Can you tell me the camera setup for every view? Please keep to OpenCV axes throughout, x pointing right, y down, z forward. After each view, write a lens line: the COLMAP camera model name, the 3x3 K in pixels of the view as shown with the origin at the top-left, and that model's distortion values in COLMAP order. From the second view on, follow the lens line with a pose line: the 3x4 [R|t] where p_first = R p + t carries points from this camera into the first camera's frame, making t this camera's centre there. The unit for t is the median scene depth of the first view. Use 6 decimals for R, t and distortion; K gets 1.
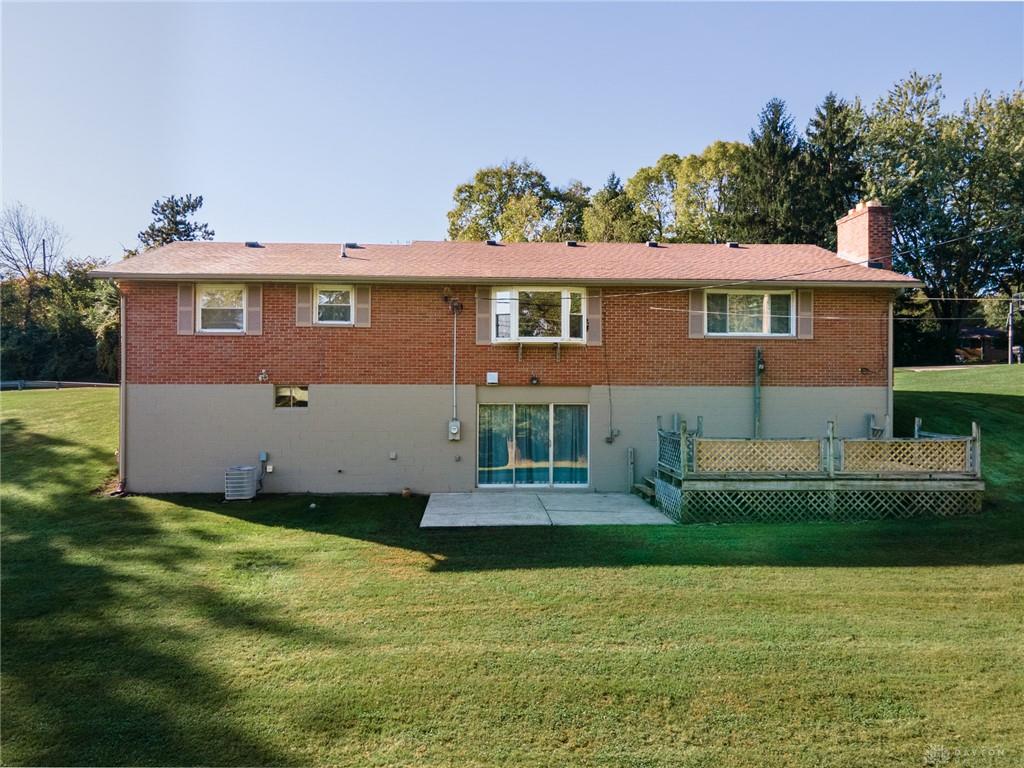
lens RADIAL K [[749.0, 0, 515.7], [0, 749.0, 380.2], [0, 0, 1]] dist [0.015306, 0.060313]
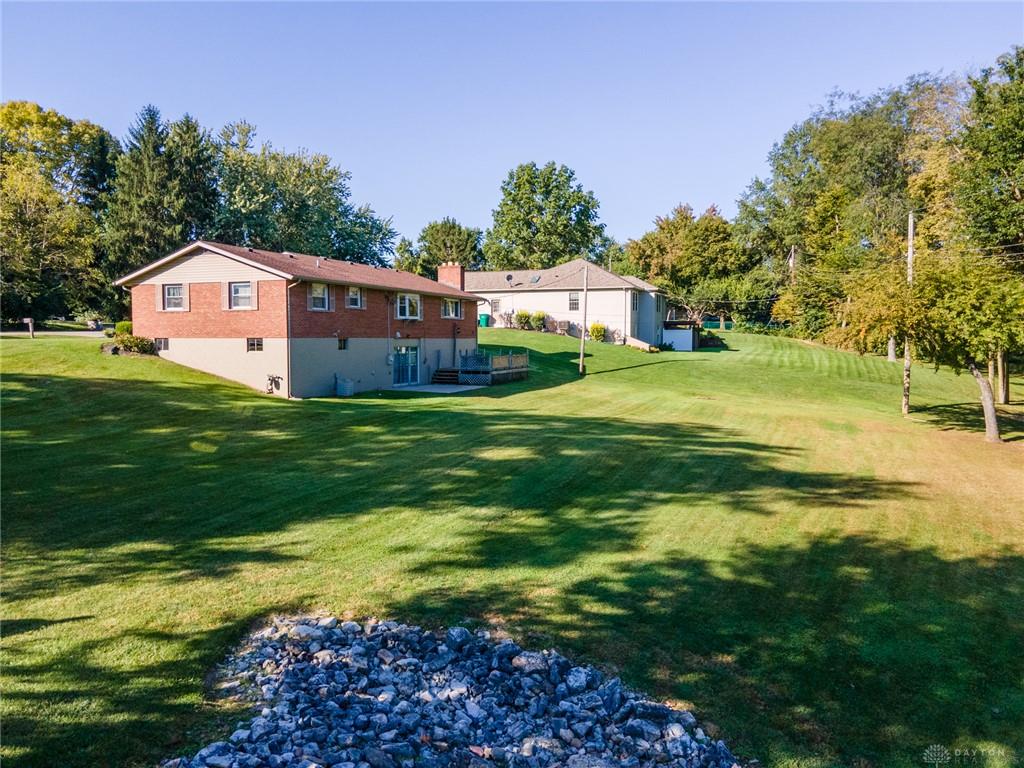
lens RADIAL K [[749.0, 0, 515.7], [0, 749.0, 380.2], [0, 0, 1]] dist [0.015306, 0.060313]
pose [[0.423484, -0.053009, 0.904351, -1.846639], [0.000714, 0.998306, 0.058182, 0.002307], [-0.905903, -0.023994, 0.422804, -0.230904]]
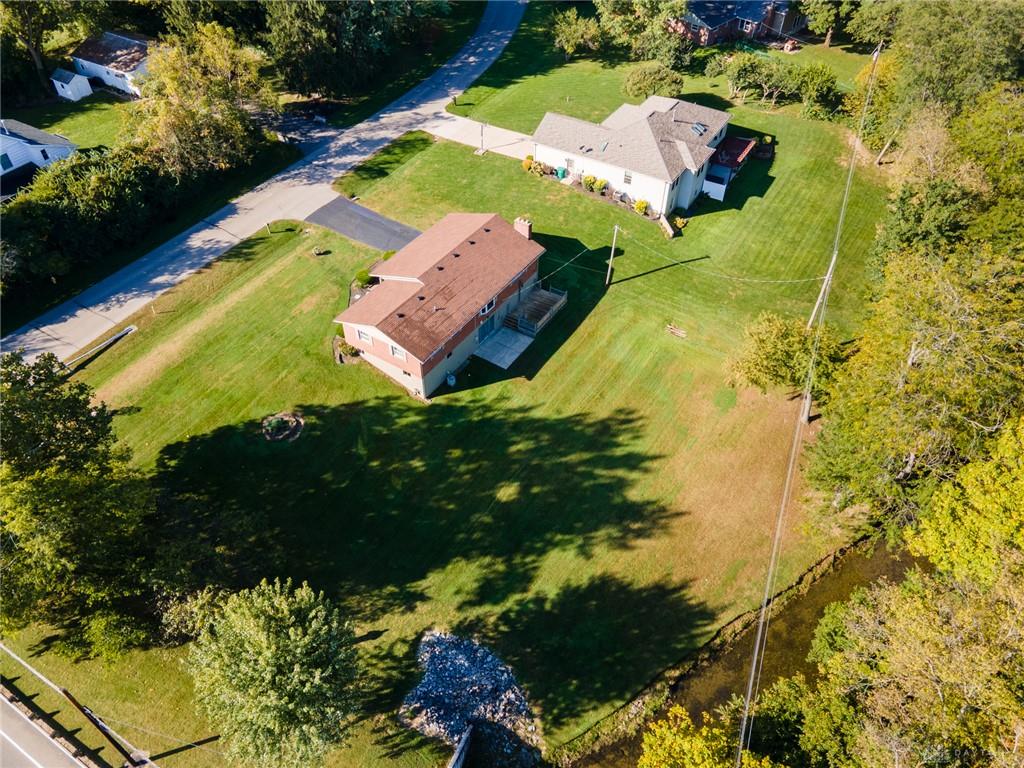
lens RADIAL K [[749.0, 0, 515.7], [0, 749.0, 380.2], [0, 0, 1]] dist [0.015306, 0.060313]
pose [[0.589853, -0.565042, 0.576889, -2.273226], [-0.009751, 0.709368, 0.704771, -2.460743], [-0.807452, -0.421336, 0.412913, -0.834514]]
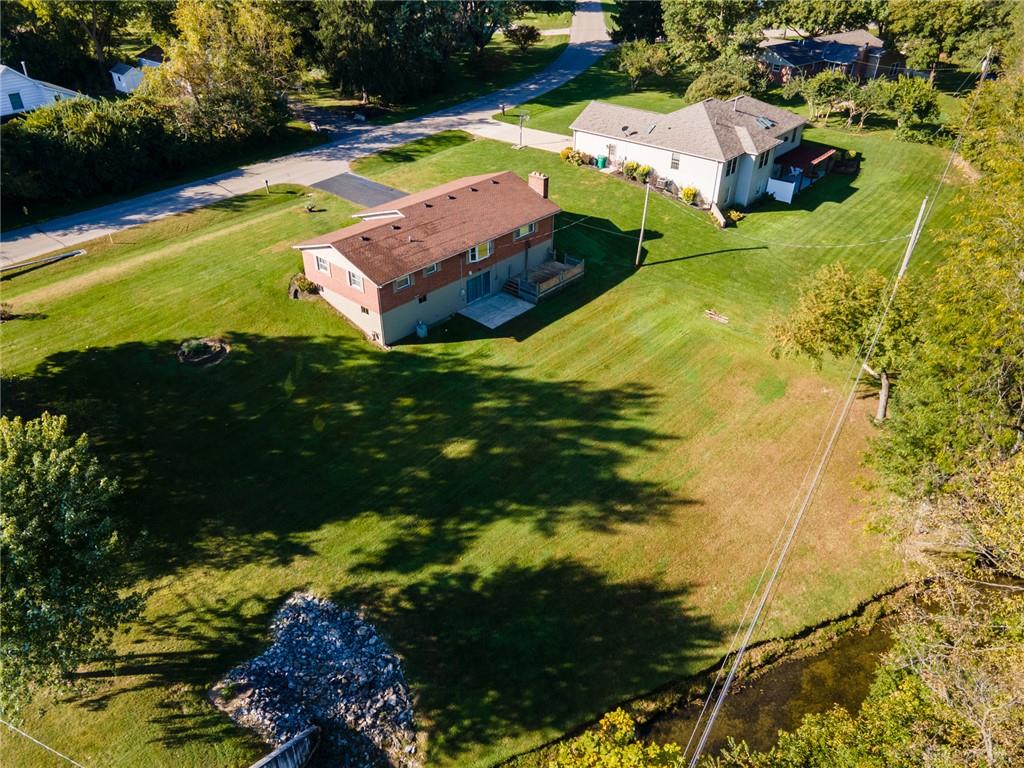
lens RADIAL K [[749.0, 0, 515.7], [0, 749.0, 380.2], [0, 0, 1]] dist [0.015306, 0.060313]
pose [[0.708839, -0.387397, 0.589466, -1.918429], [-0.004094, 0.833410, 0.552640, -1.361782], [-0.705358, -0.394146, 0.589168, -1.167954]]
